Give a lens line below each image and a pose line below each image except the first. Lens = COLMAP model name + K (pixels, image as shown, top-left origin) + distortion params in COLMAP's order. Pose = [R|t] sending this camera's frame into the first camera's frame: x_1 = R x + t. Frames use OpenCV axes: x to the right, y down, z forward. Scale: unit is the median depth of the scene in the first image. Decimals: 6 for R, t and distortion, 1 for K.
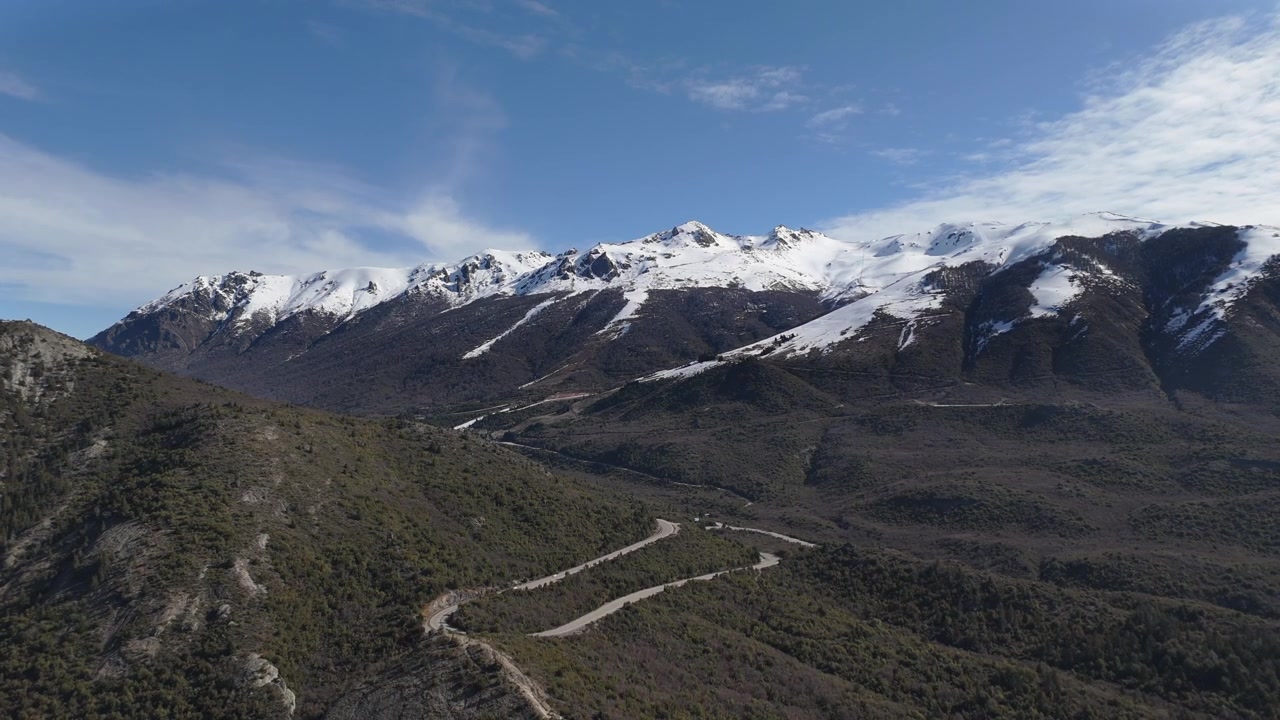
lens RADIAL K [[915.6, 0, 640.0], [0, 915.6, 360.0], [0, 0, 1]] dist [0.088078, -0.118193]
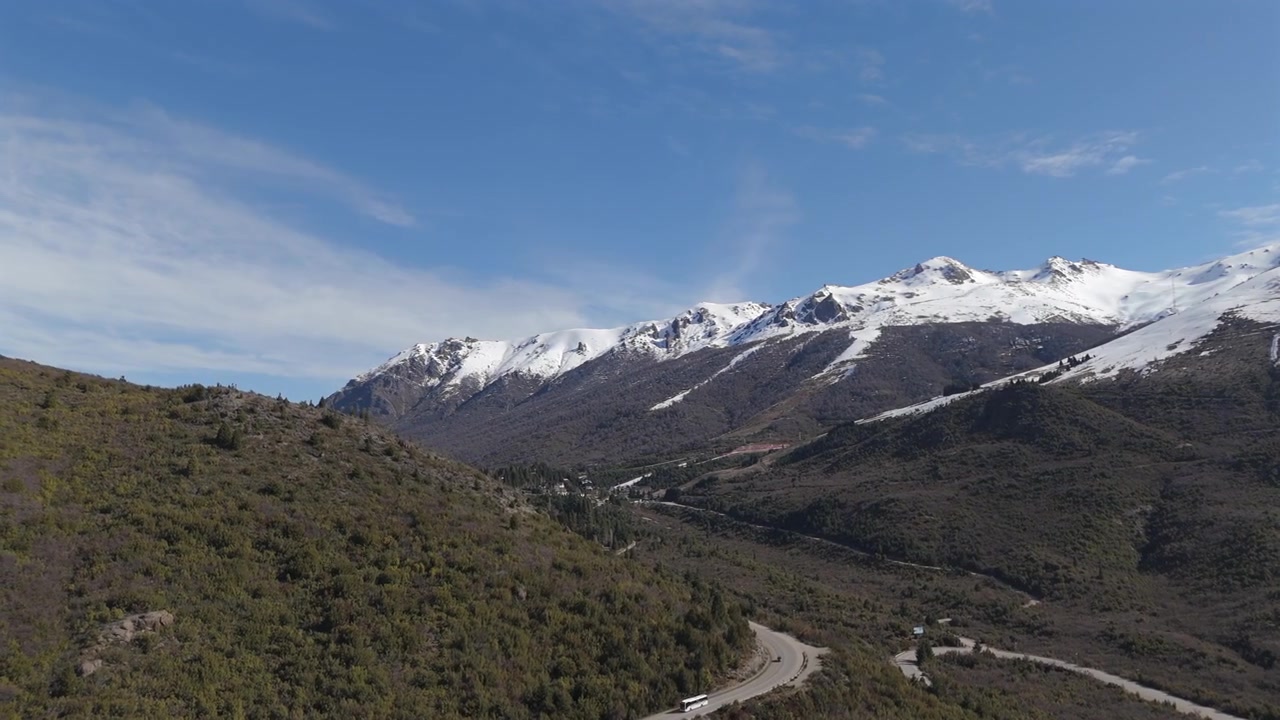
lens RADIAL K [[915.6, 0, 640.0], [0, 915.6, 360.0], [0, 0, 1]] dist [0.088078, -0.118193]
pose [[0.963526, -0.031268, -0.265783, 0.019241], [0.006744, 0.995673, -0.092685, 0.026402], [0.267531, 0.087512, 0.959567, 0.167265]]
